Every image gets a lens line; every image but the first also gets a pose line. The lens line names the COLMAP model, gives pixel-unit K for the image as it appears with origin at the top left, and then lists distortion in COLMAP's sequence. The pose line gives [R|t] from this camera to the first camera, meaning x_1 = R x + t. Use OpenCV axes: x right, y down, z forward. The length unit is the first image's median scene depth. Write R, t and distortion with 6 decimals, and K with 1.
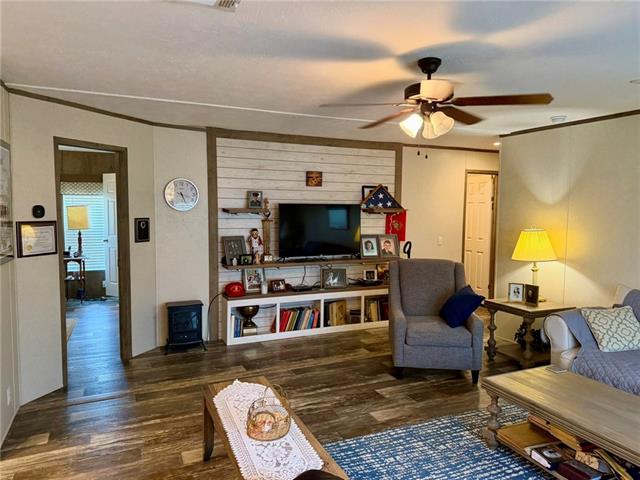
lens RADIAL K [[449.1, 0, 313.3], [0, 449.1, 233.8], [0, 0, 1]] dist [0.033798, -0.024056]
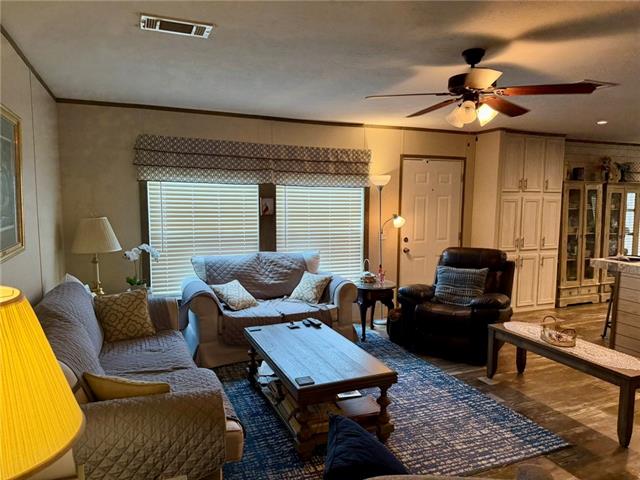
lens RADIAL K [[449.1, 0, 323.0], [0, 449.1, 242.2], [0, 0, 1]] dist [0.033798, -0.024056]
pose [[-0.999966, -0.007058, 0.004170, 0.439879], [-0.006169, 0.982881, 0.184139, -0.103492], [-0.005398, 0.184107, -0.982891, 1.573800]]
